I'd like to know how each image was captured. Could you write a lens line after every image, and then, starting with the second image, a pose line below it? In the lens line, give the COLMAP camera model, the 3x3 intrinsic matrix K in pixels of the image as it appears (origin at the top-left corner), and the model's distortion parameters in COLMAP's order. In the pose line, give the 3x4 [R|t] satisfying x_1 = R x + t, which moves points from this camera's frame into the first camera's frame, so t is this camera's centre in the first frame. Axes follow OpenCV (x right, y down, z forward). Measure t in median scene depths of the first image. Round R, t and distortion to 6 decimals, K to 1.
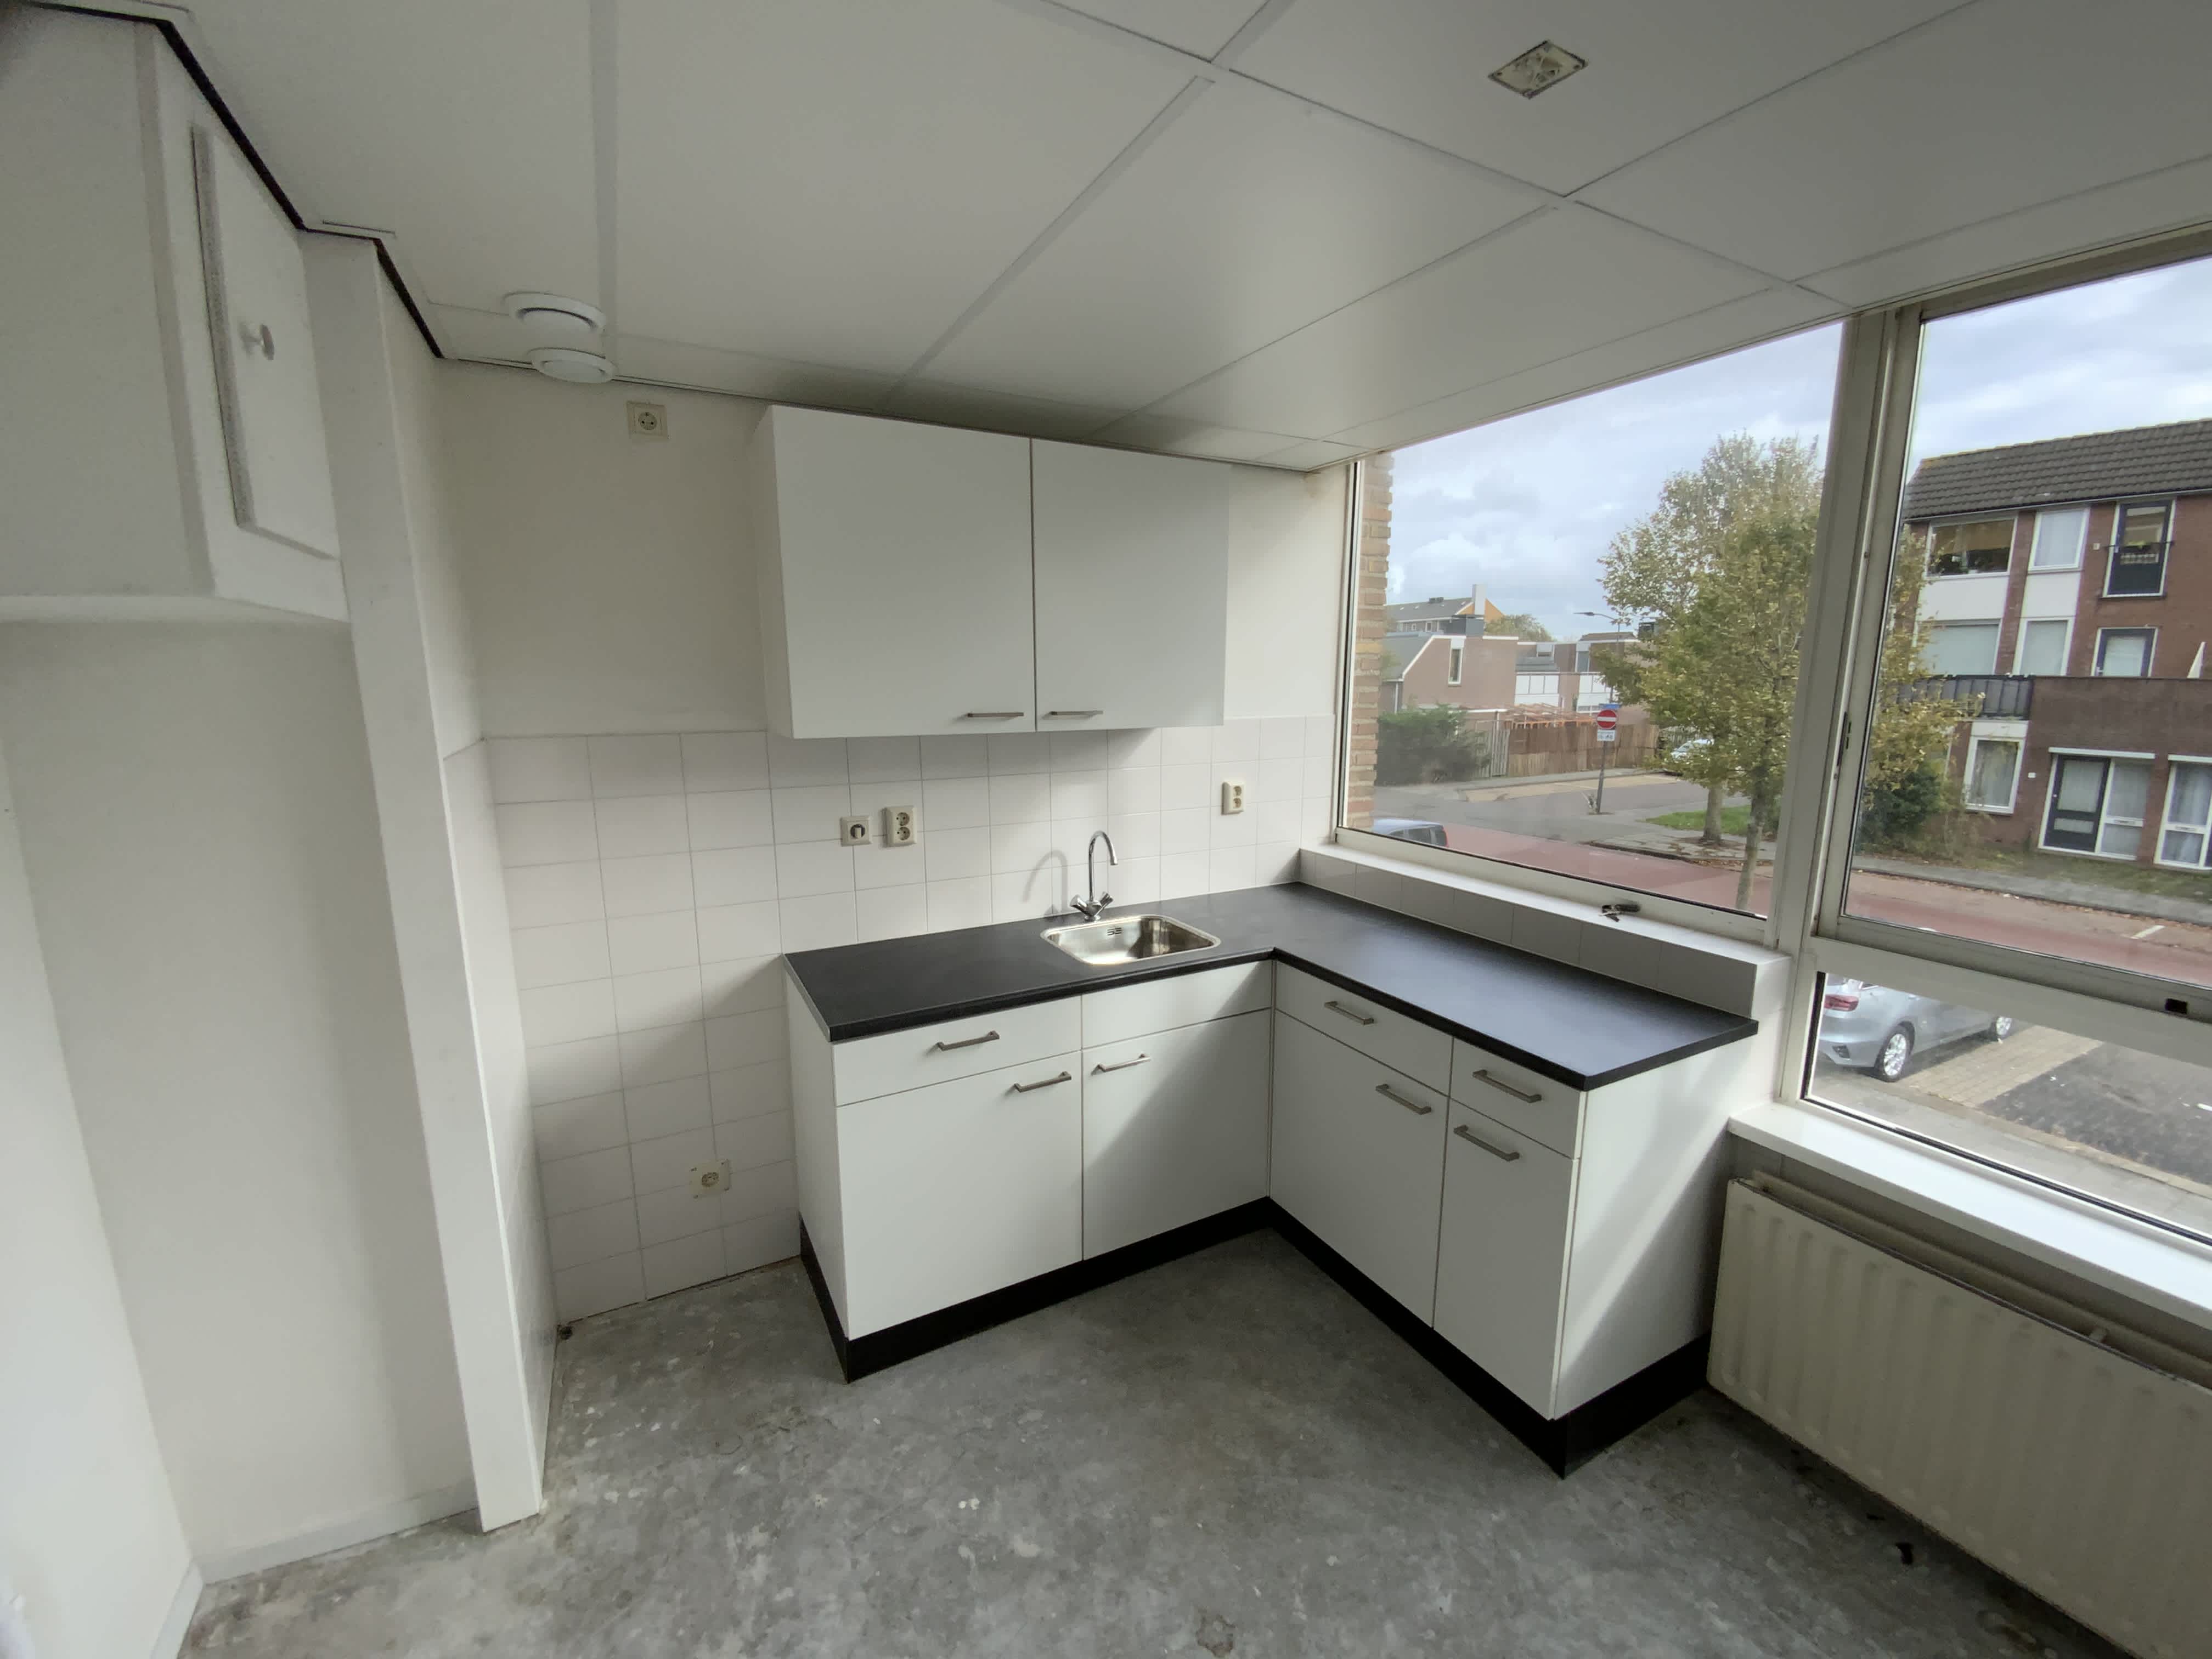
lens RADIAL K [[901.6, 0, 1101.2], [0, 901.6, 825.2], [0, 0, 1]] dist [0.002253, -0.001813]
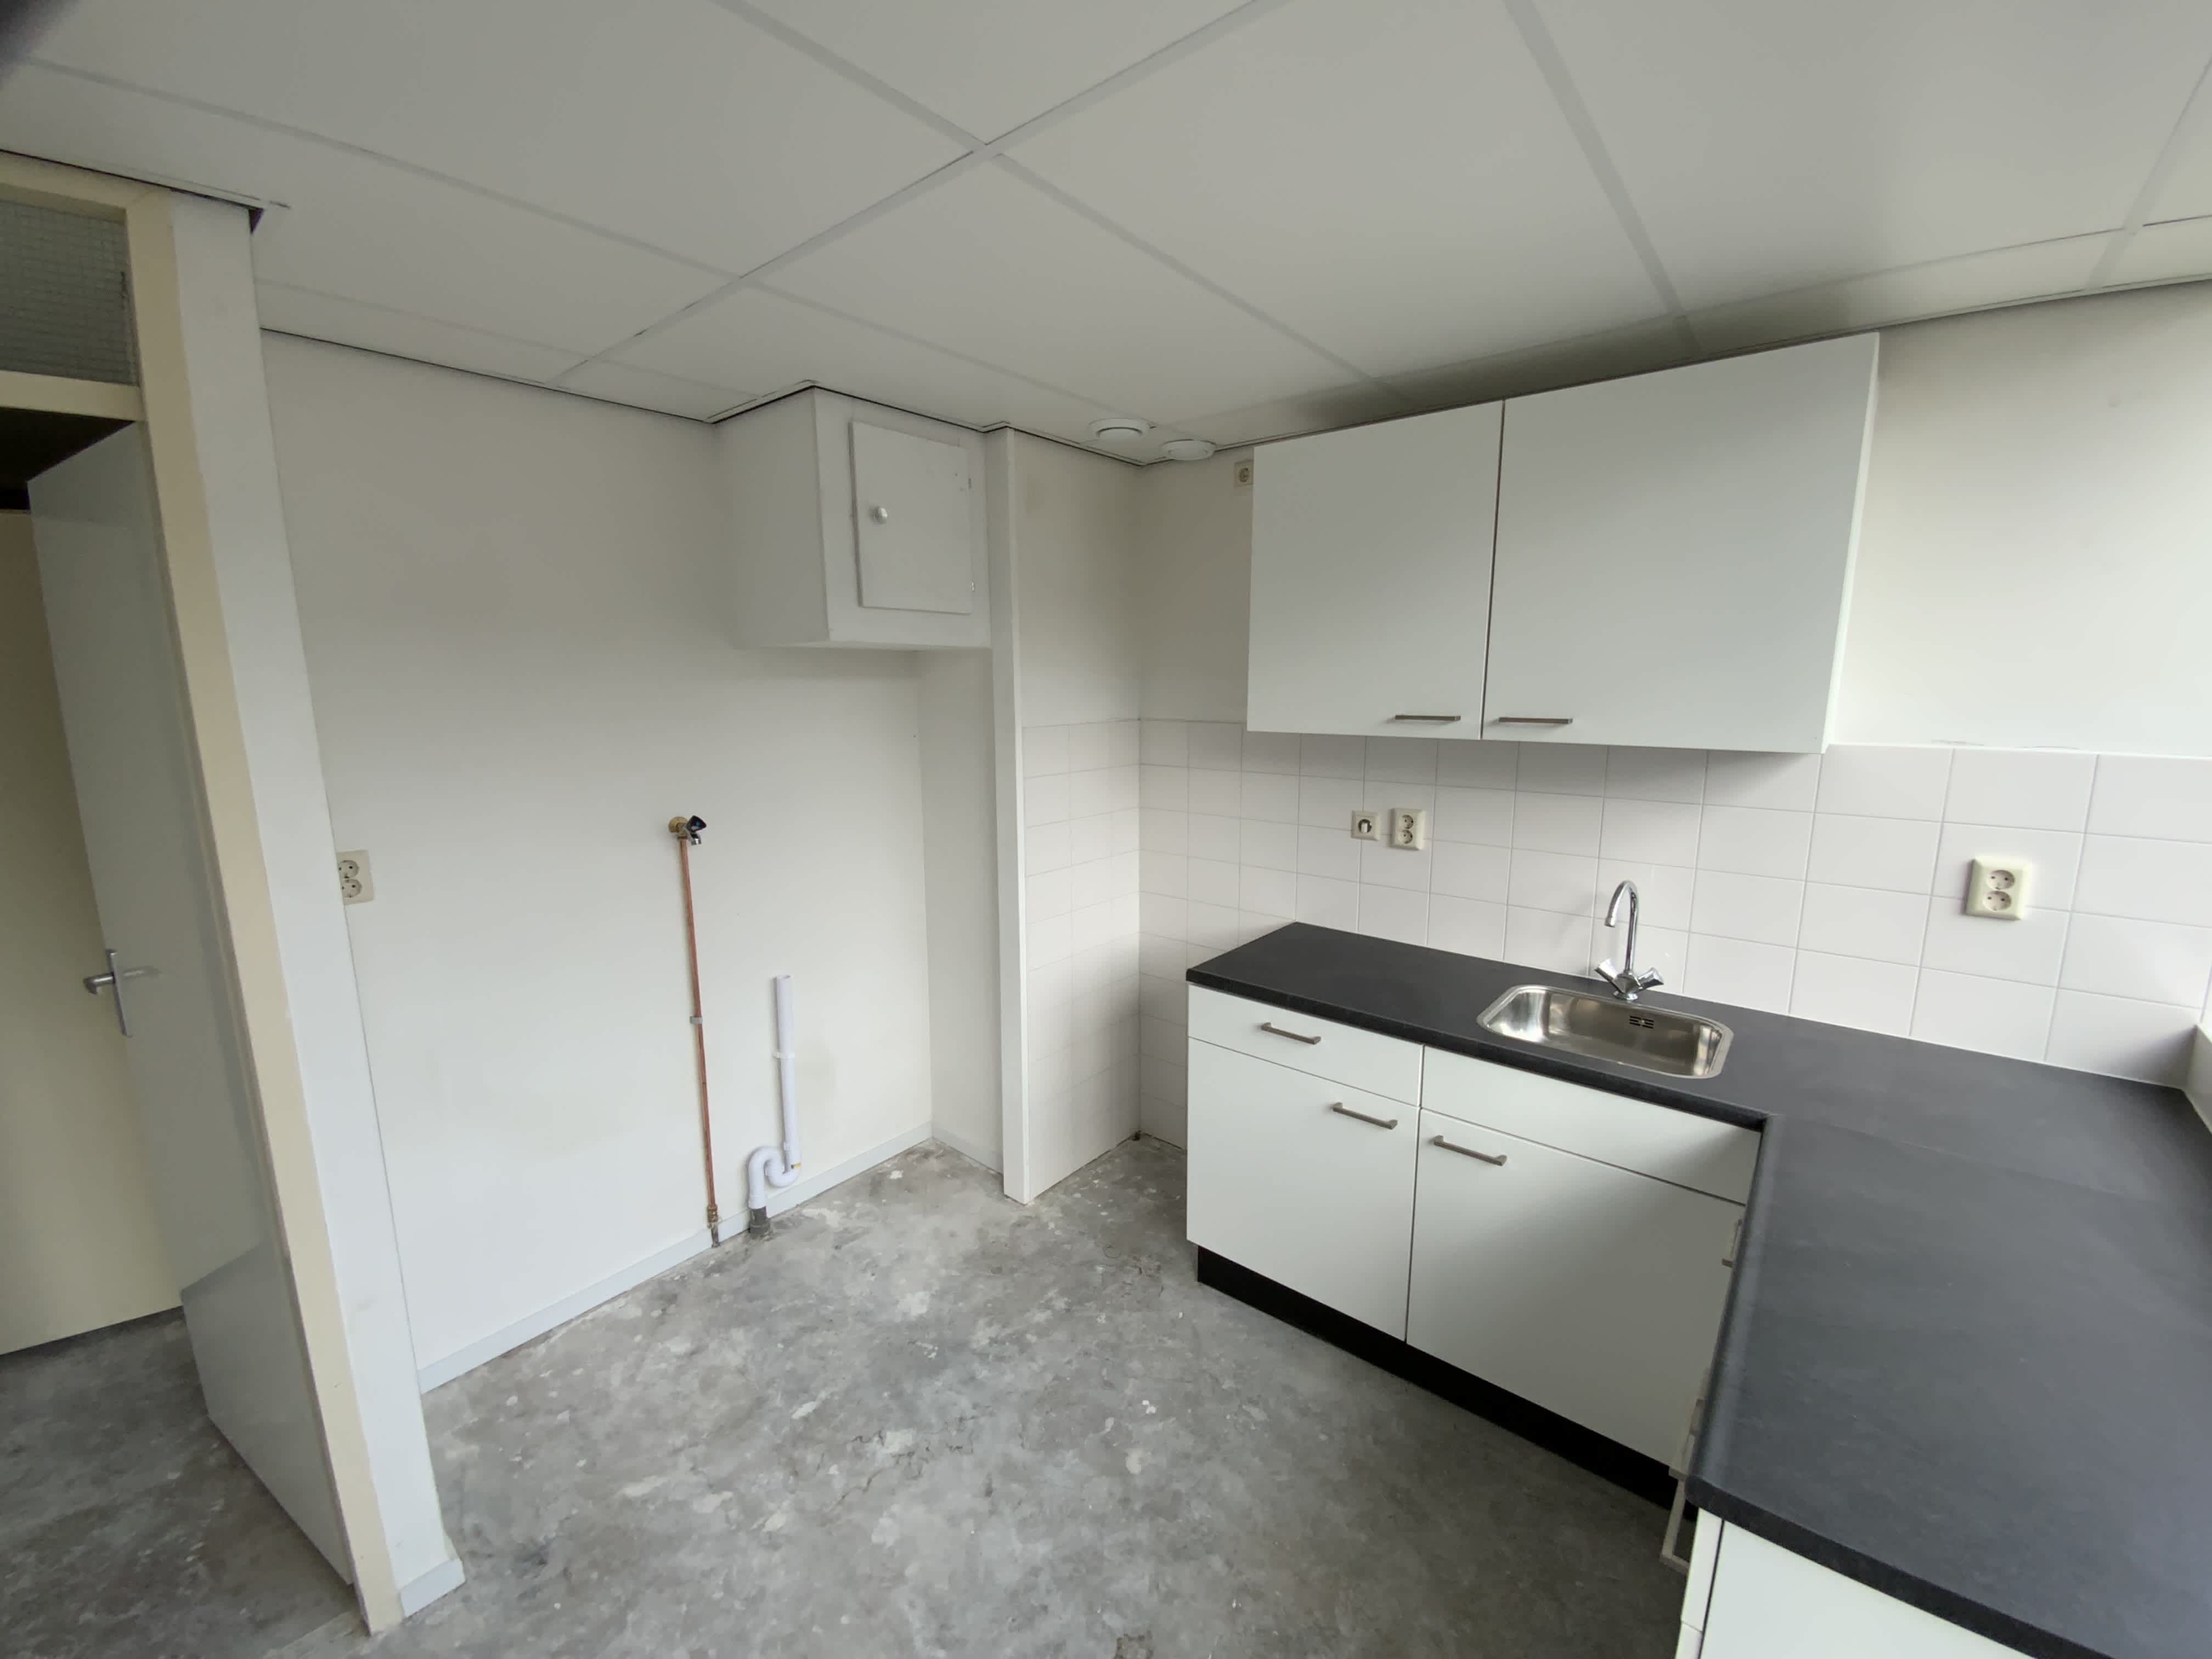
lens RADIAL K [[901.6, 0, 1103.5], [0, 901.6, 824.6], [0, 0, 1]] dist [0.002253, -0.001813]
pose [[0.378886, 0.152979, -0.912712, 0.704479], [-0.150511, 0.983298, 0.102330, -0.069761], [0.913122, 0.098602, 0.395583, 0.398058]]
